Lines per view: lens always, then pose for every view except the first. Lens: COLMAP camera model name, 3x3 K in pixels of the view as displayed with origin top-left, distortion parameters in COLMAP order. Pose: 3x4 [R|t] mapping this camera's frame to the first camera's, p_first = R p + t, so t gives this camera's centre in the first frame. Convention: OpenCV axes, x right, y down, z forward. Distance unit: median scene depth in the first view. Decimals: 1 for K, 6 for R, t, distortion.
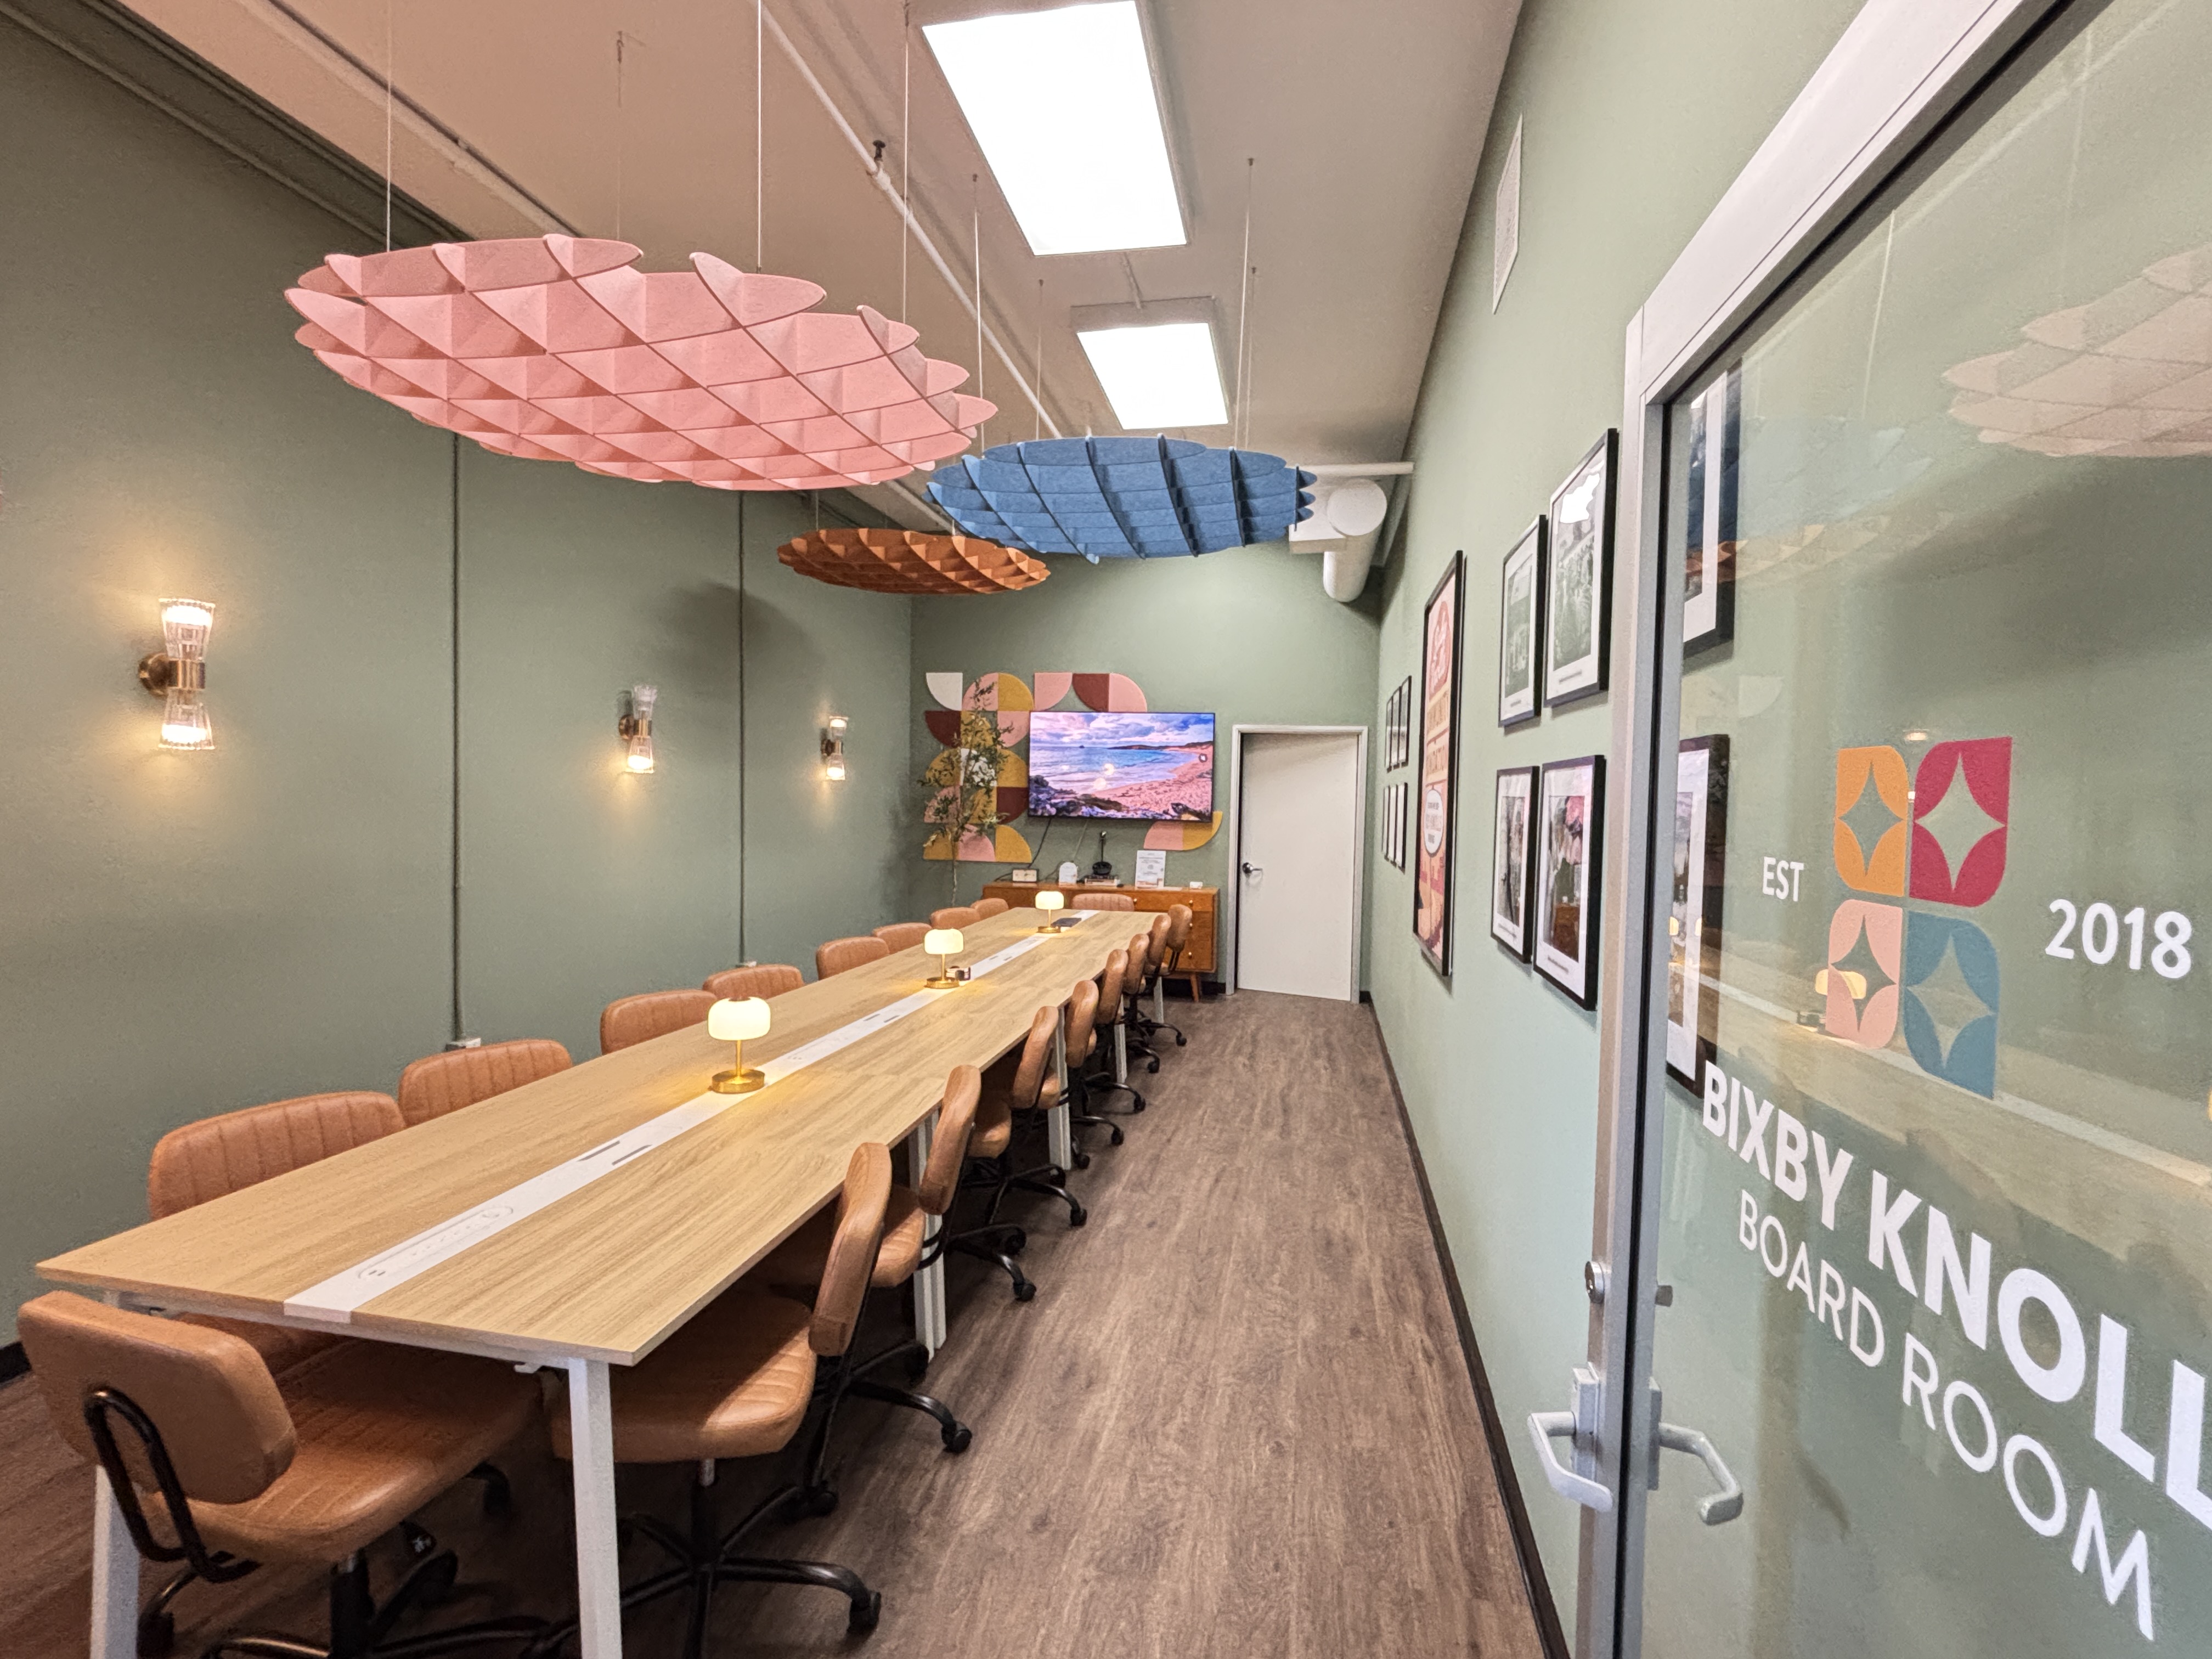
lens RADIAL K [[1060.4, 0, 1106.9], [0, 1060.4, 826.1], [0, 0, 1]] dist [-0.013282, -0.004215]
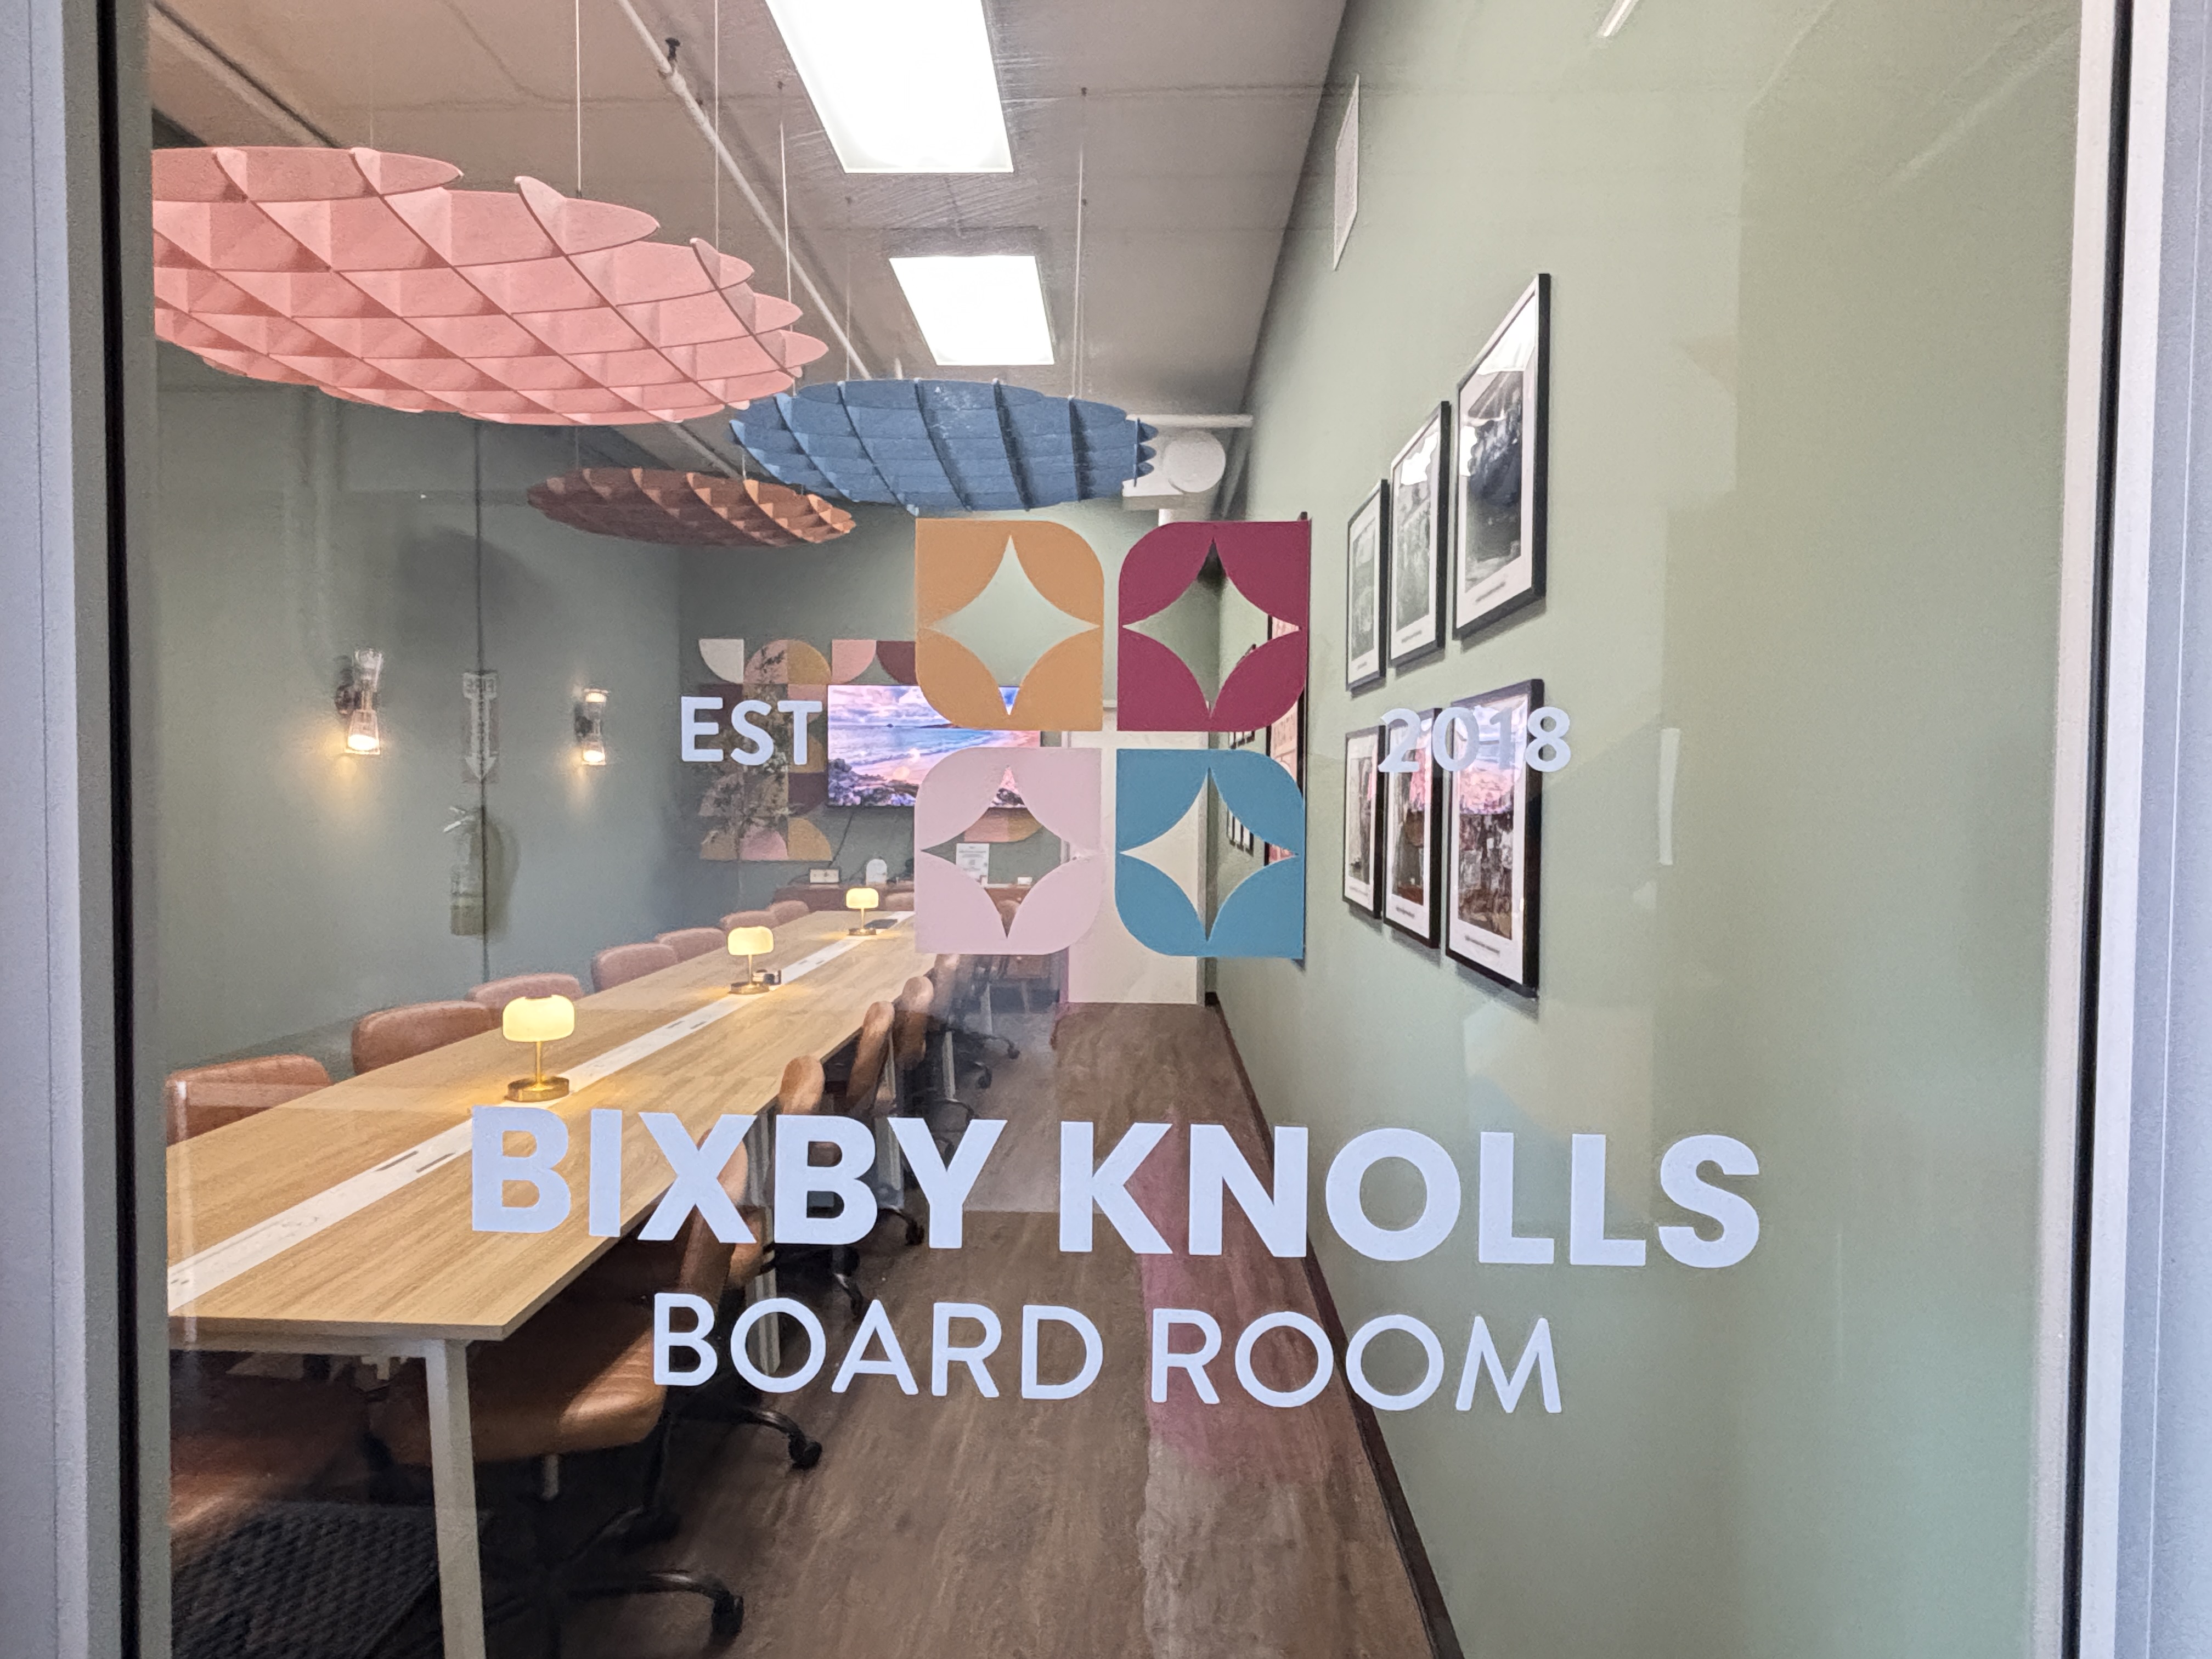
lens RADIAL K [[1245.2, 0, 1120.5], [0, 1245.2, 820.2], [0, 0, 1]] dist [-0.014048, -0.004421]
pose [[0.984852, -0.017954, 0.172463, -0.035325], [0.018708, 0.999821, -0.002752, 0.022817], [-0.172382, 0.005937, 0.985012, -0.094303]]
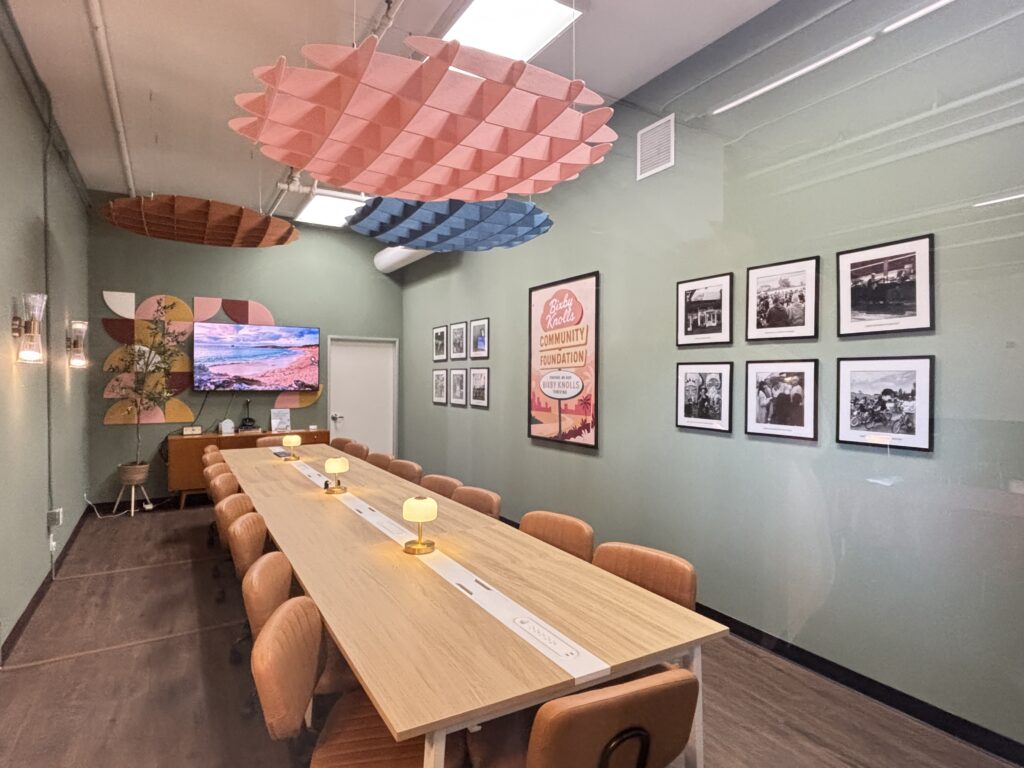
lens RADIAL K [[576.4, 0, 533.8], [0, 576.4, 378.9], [0, 0, 1]] dist [-0.014048, -0.004421]
pose [[0.735141, -0.020318, 0.677610, -0.689372], [0.033765, 0.999408, -0.006665, -0.011965], [-0.677073, 0.027779, 0.735392, 0.164903]]
